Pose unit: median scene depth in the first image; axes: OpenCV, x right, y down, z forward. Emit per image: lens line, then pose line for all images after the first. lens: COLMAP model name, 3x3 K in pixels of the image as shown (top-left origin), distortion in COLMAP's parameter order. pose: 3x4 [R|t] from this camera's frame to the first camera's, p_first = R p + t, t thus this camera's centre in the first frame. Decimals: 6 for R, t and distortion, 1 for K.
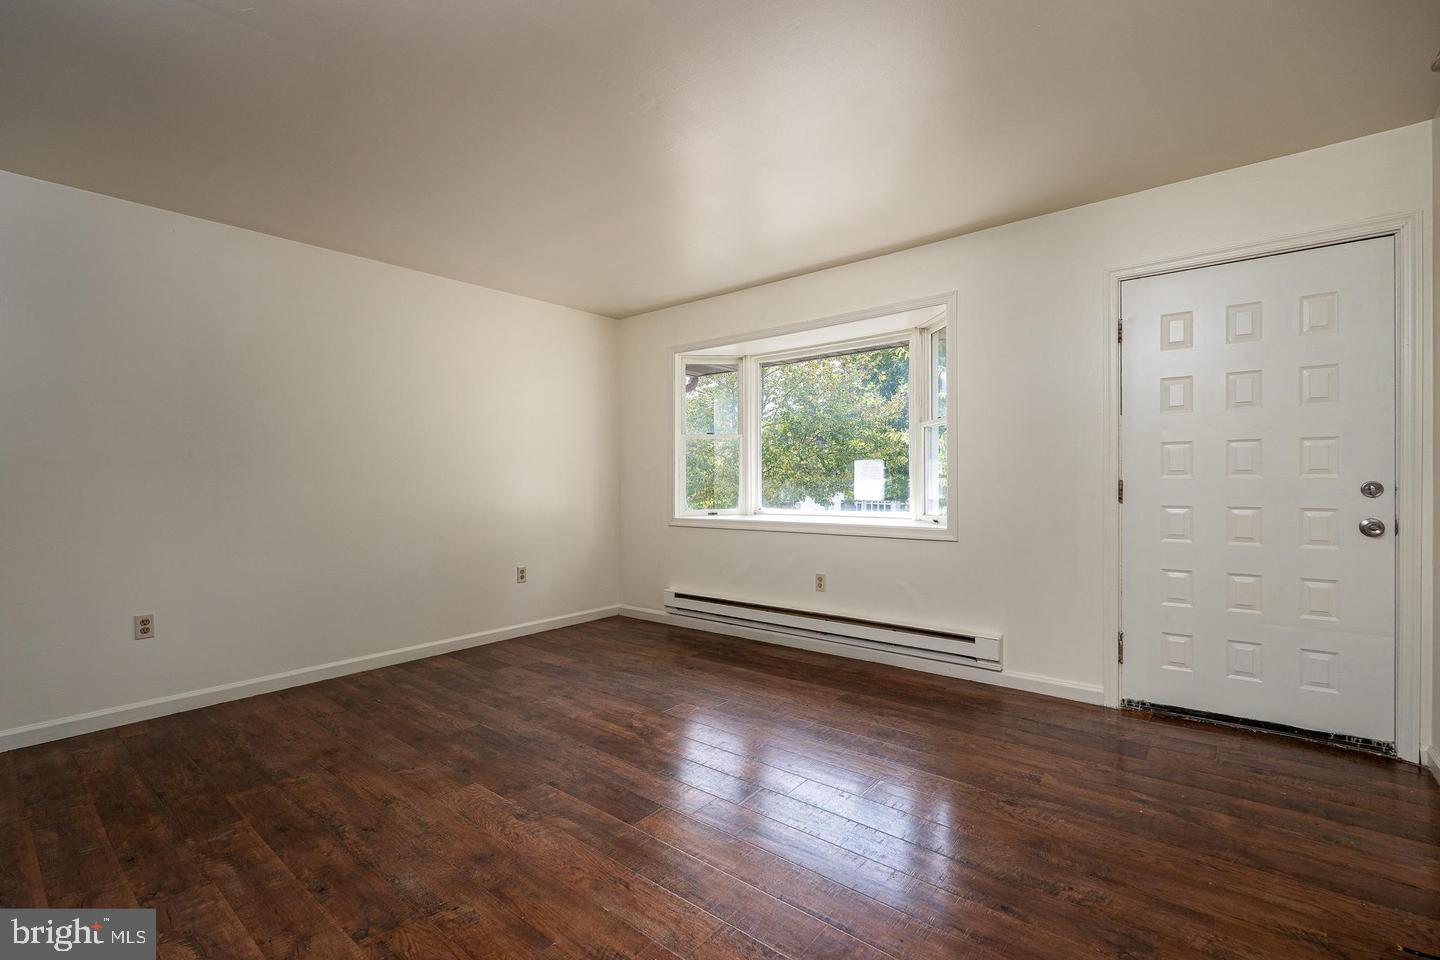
lens RADIAL K [[638.4, 0, 721.1], [0, 638.4, 481.2], [0, 0, 1]] dist [-0.009854, 0.001240]
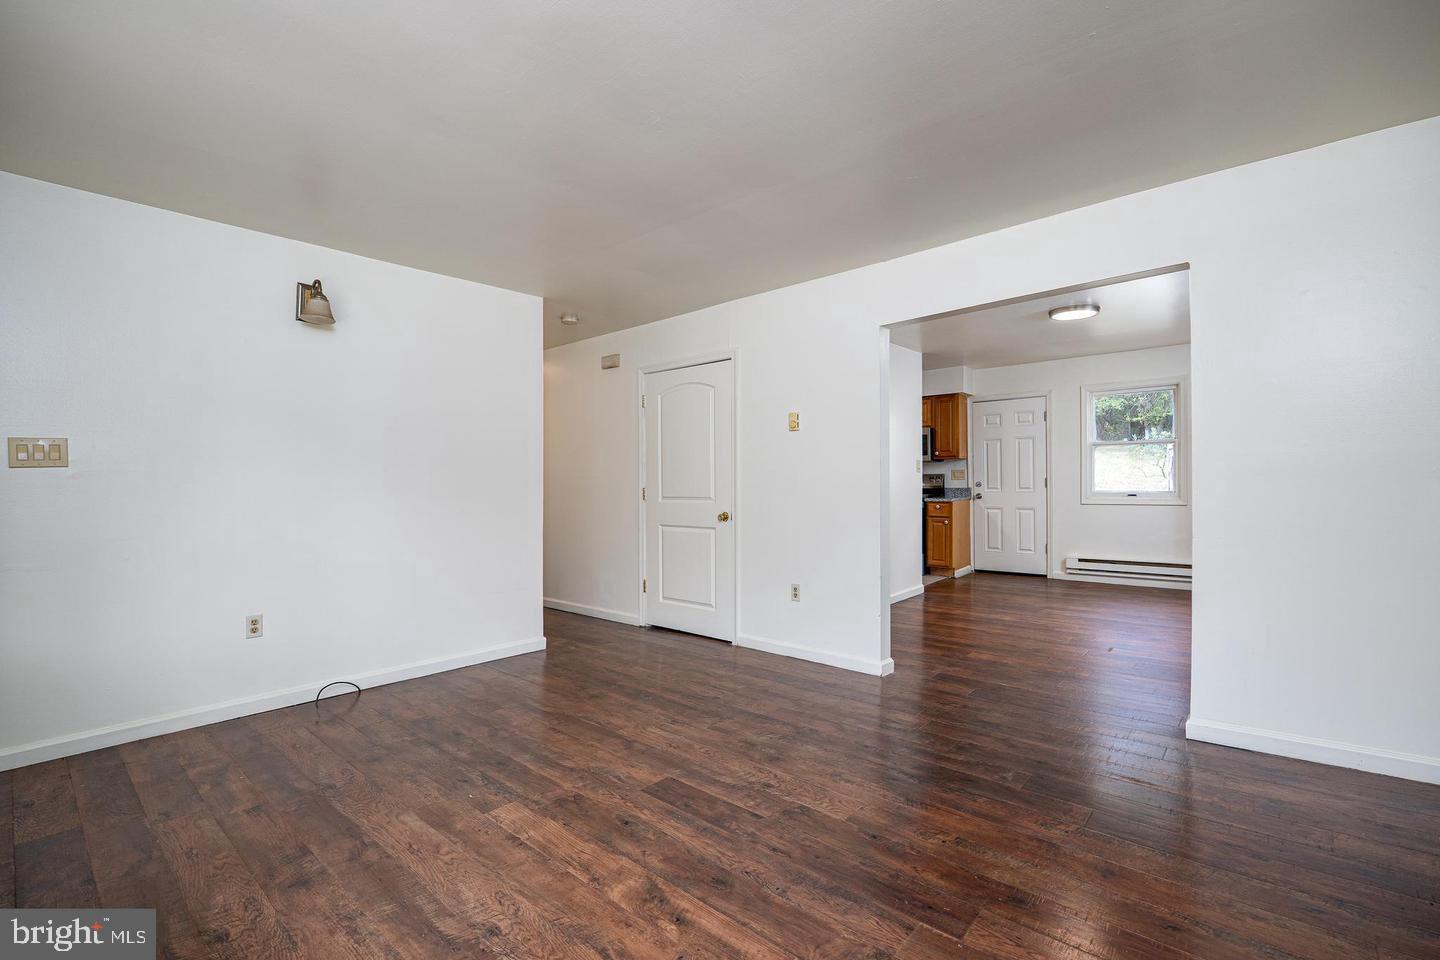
lens RADIAL K [[638.4, 0, 732.6], [0, 638.4, 484.5], [0, 0, 1]] dist [-0.009854, 0.001240]
pose [[-0.999703, 0.021334, 0.011786, -0.200961], [0.021514, 0.999651, 0.015351, -0.017961], [-0.011454, 0.015600, -0.999813, 1.540204]]
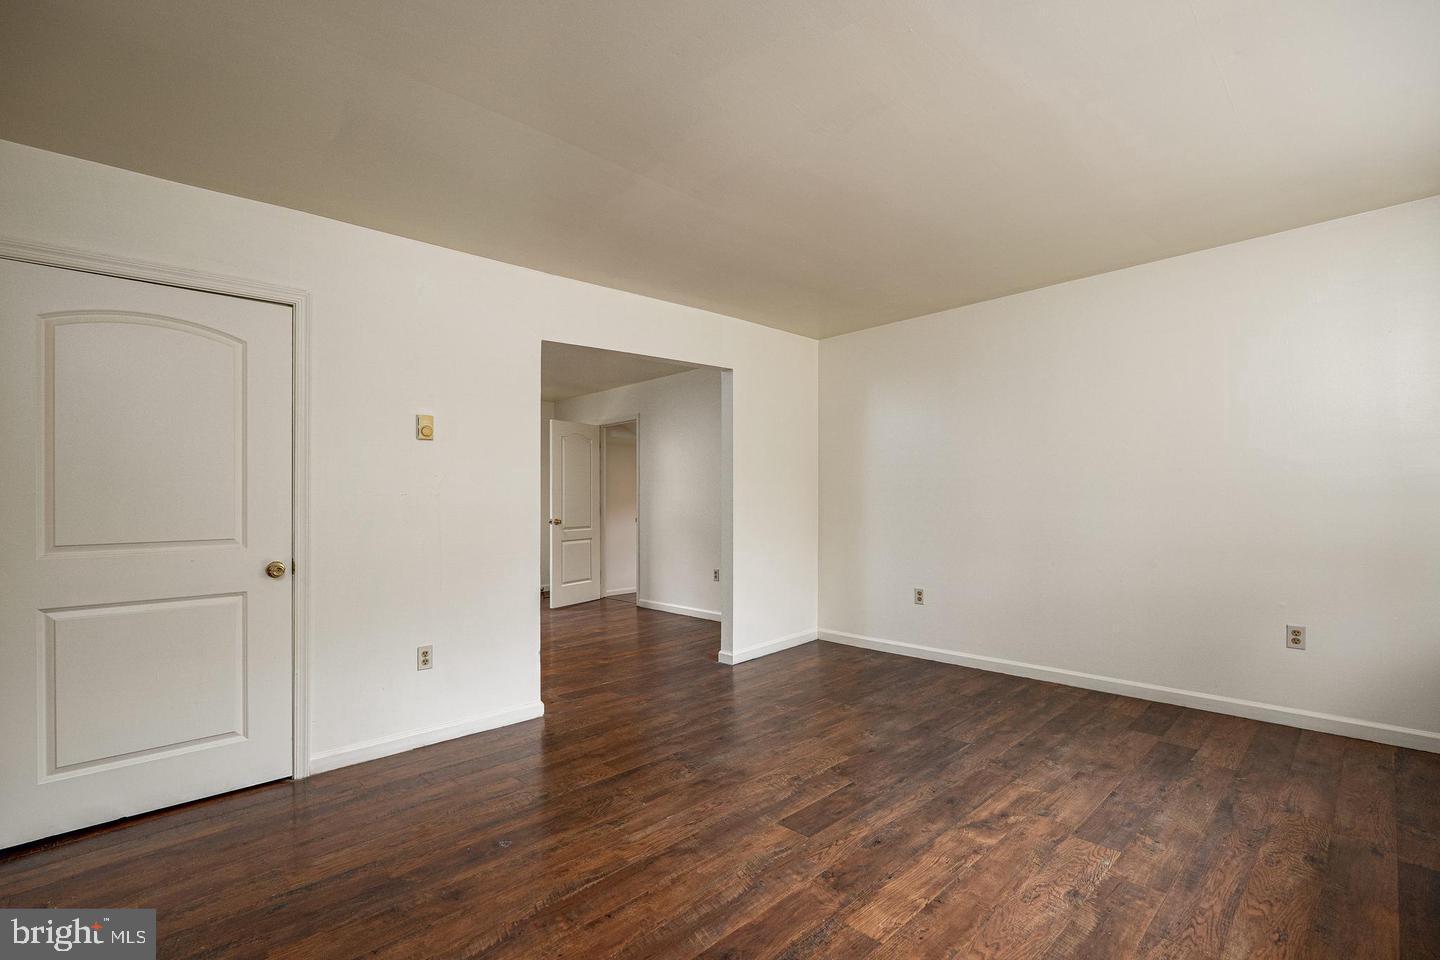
lens RADIAL K [[638.4, 0, 722.0], [0, 638.4, 487.6], [0, 0, 1]] dist [-0.009854, 0.001240]
pose [[-0.116062, -0.008191, -0.993208, 0.681585], [0.008149, 0.999924, -0.009198, -0.020817], [0.993209, -0.009162, -0.115986, 0.730943]]
